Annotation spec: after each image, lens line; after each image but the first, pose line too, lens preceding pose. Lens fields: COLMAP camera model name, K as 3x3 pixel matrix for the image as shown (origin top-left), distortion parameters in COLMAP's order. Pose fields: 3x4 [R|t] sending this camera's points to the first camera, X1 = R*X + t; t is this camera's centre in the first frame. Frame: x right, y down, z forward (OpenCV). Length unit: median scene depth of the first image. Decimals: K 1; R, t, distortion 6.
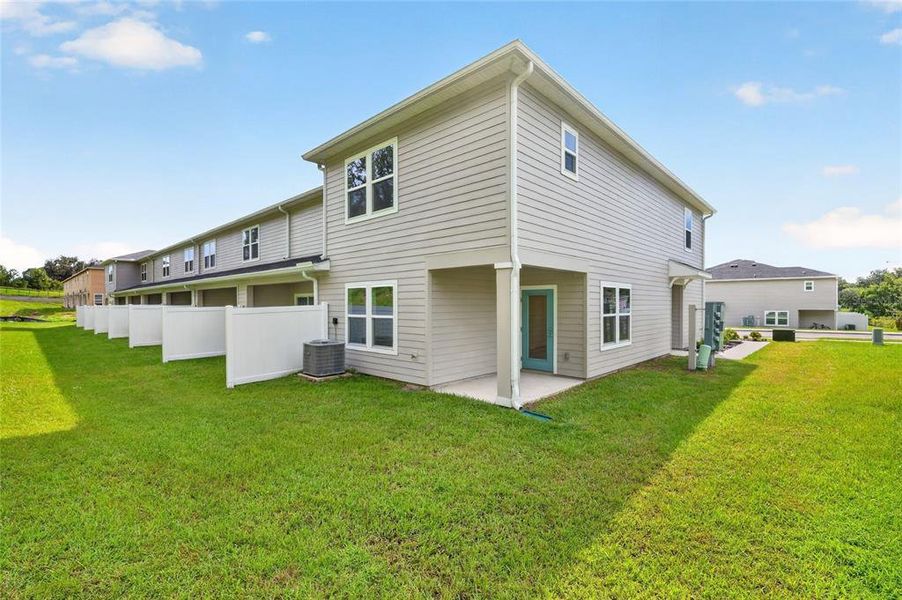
lens RADIAL K [[395.6, 0, 449.5], [0, 395.6, 311.2], [0, 0, 1]] dist [-0.001907, 0.000495]
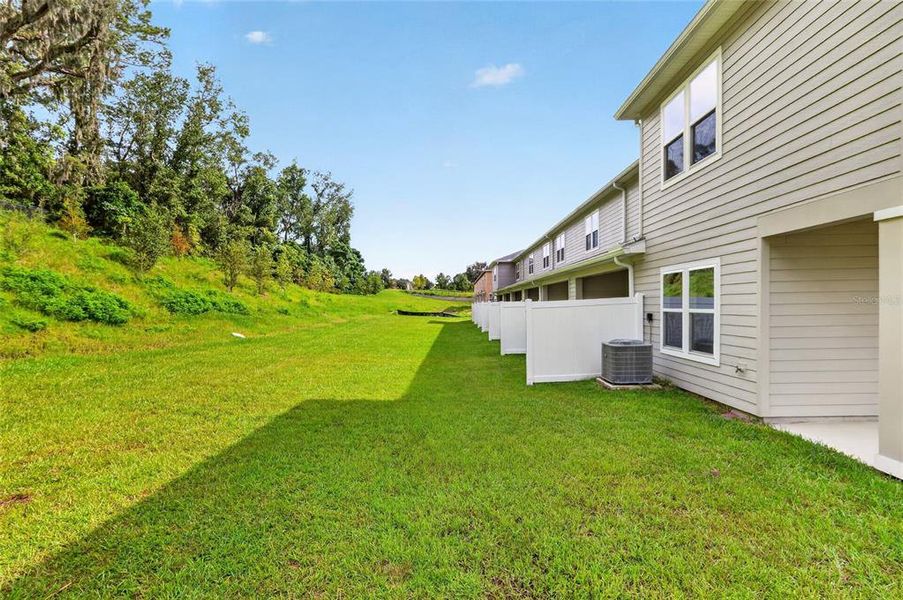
lens RADIAL K [[467.2, 0, 452.5], [0, 467.2, 323.9], [0, 0, 1]] dist [-0.000899, -0.000368]
pose [[0.673996, 0.020415, -0.738453, 0.146245], [0.004710, 0.999479, 0.031930, 0.007991], [0.738720, -0.024999, 0.673549, 0.097217]]
